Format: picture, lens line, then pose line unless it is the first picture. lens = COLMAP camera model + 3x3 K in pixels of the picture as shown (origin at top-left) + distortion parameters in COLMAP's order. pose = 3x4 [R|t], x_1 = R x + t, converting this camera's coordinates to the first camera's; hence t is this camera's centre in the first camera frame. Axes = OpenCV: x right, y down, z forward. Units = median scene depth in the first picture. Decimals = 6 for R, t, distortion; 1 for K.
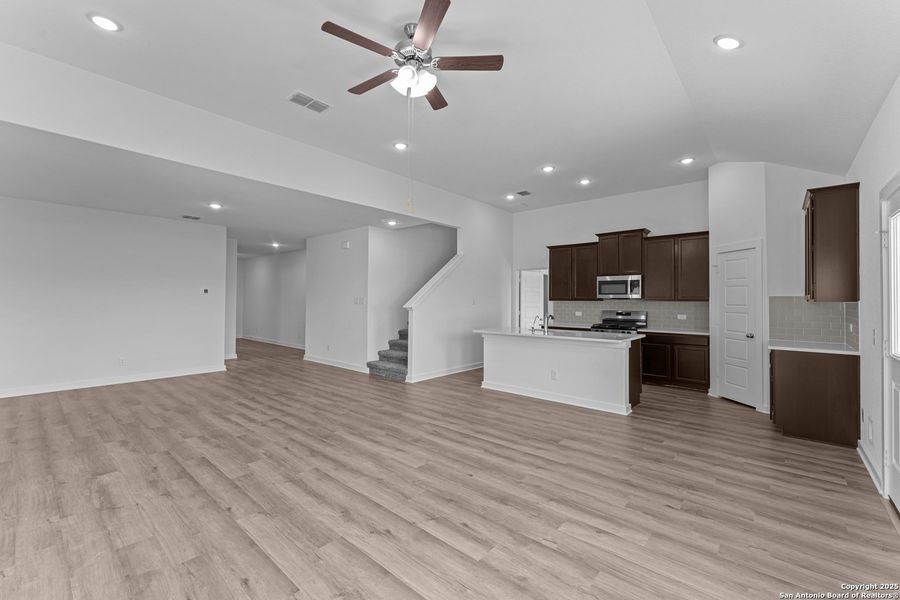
lens RADIAL K [[372.1, 0, 451.2], [0, 372.1, 298.0], [0, 0, 1]] dist [0.006303, 0.000314]
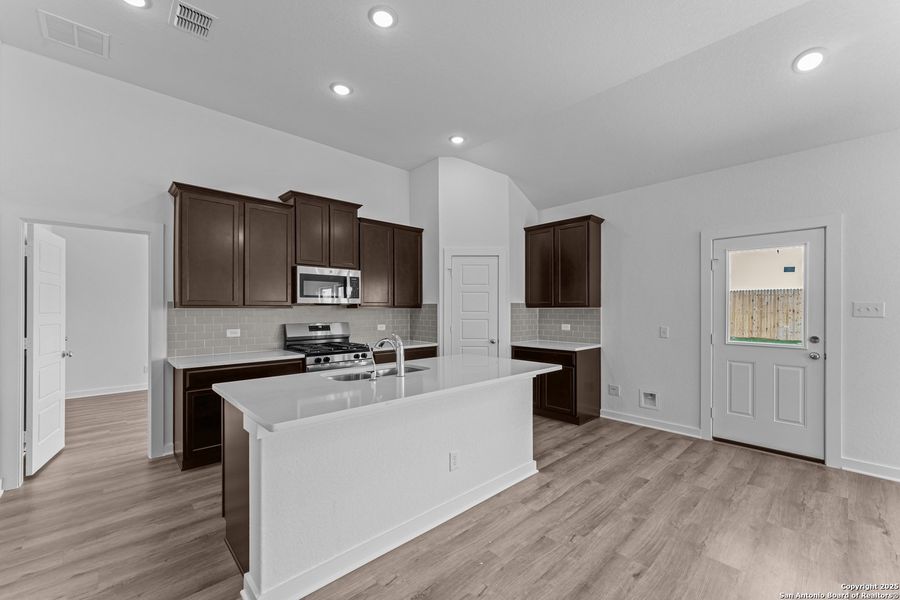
lens RADIAL K [[372.1, 0, 450.8], [0, 372.1, 304.8], [0, 0, 1]] dist [0.006303, 0.000314]
pose [[0.090331, -0.004662, 0.995901, -0.280302], [-0.008425, 0.999950, 0.005445, -0.004671], [-0.995876, -0.008882, 0.090287, 1.262947]]
